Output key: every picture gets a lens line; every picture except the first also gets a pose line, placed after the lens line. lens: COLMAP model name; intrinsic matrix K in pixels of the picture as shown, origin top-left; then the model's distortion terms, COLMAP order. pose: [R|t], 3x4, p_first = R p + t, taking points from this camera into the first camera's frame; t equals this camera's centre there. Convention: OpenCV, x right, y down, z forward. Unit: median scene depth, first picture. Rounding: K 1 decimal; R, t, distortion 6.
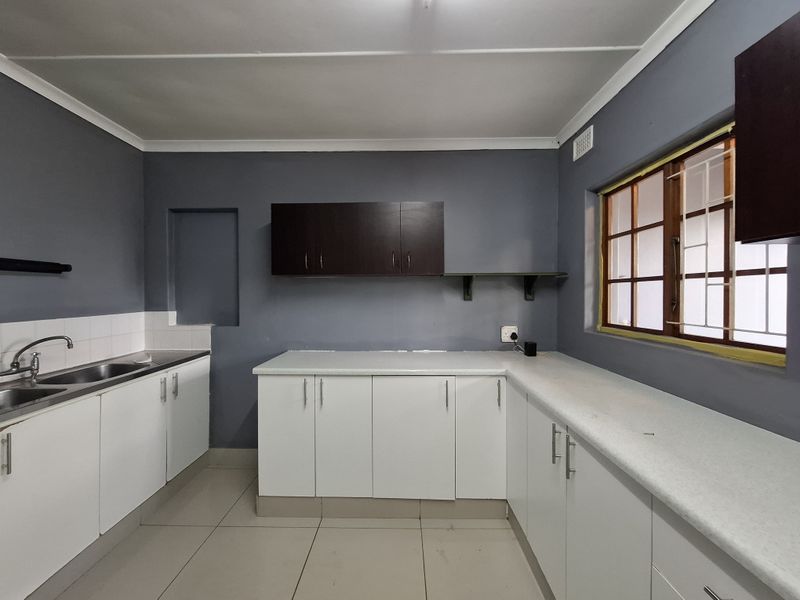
lens RADIAL K [[318.2, 0, 400.0], [0, 318.2, 300.0], [0, 0, 1]] dist [0.000556, 0.000050]
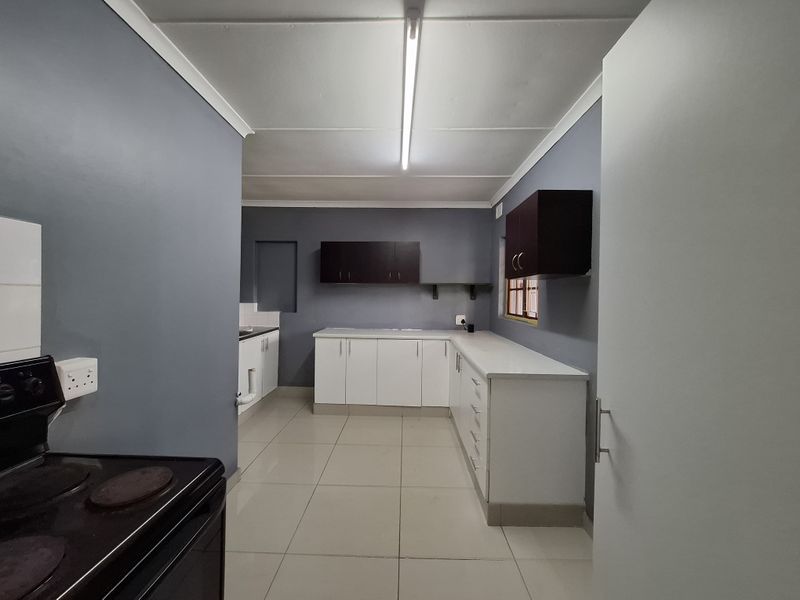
lens RADIAL K [[318.2, 0, 400.0], [0, 318.2, 300.0], [0, 0, 1]] dist [0.000556, 0.000050]
pose [[0.999847, 0.015924, -0.007306, 0.043638], [-0.015928, 0.999873, -0.000555, 0.010013], [0.007296, 0.000672, 0.999973, -0.690213]]
